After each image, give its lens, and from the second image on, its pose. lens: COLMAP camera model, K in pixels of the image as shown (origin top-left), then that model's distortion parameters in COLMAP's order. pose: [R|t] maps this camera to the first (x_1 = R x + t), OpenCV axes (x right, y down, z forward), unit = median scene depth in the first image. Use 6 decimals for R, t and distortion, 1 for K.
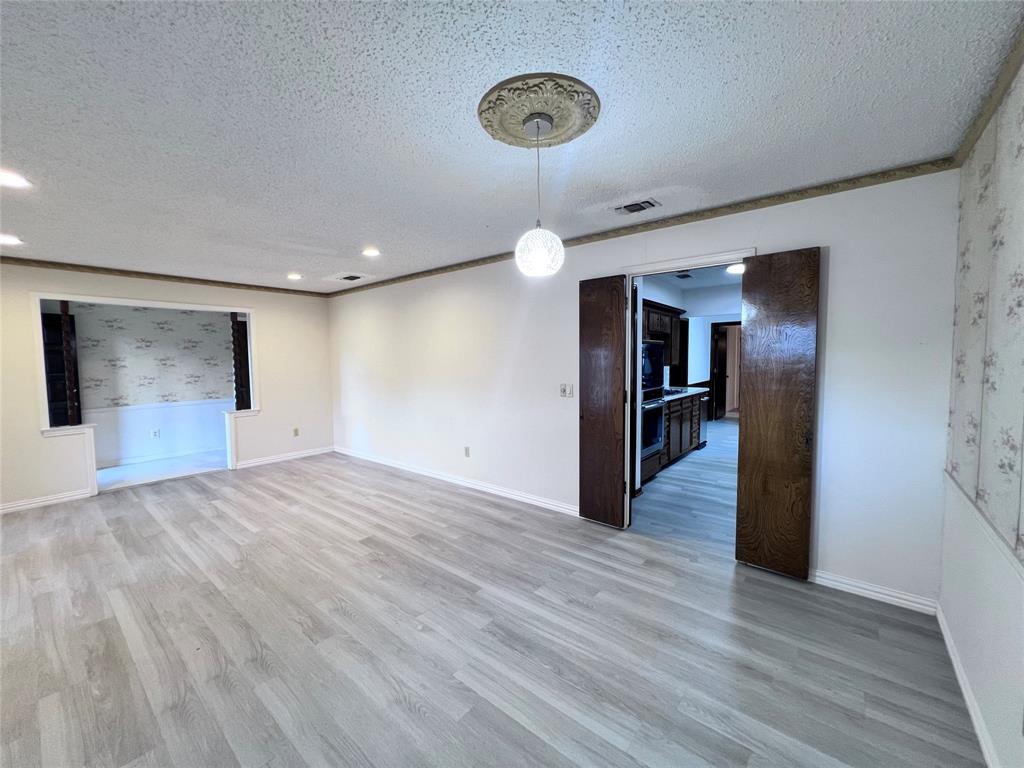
lens RADIAL K [[409.5, 0, 509.9], [0, 409.5, 385.7], [0, 0, 1]] dist [-0.000553, 0.000317]
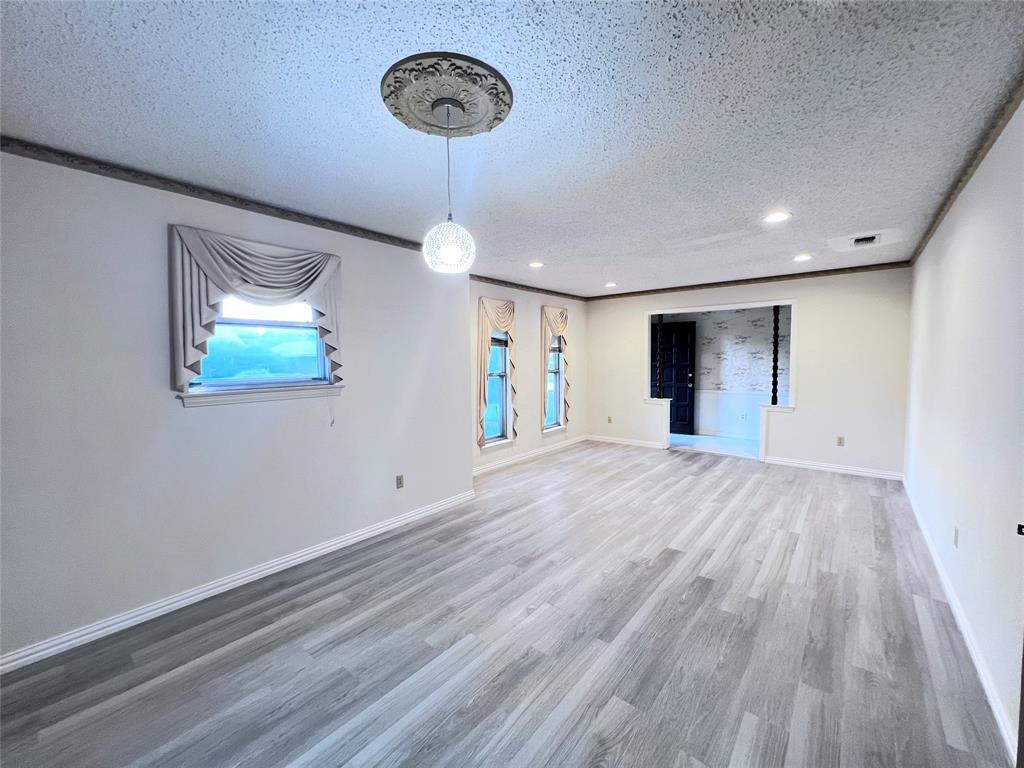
lens RADIAL K [[411.3, 0, 510.7], [0, 411.3, 381.8], [0, 0, 1]] dist [-0.003082, 0.000625]
pose [[-0.002991, 0.070006, -0.997542, 0.508149], [-0.055990, 0.995970, 0.070063, -0.045010], [0.998427, 0.056062, 0.000941, 0.564383]]
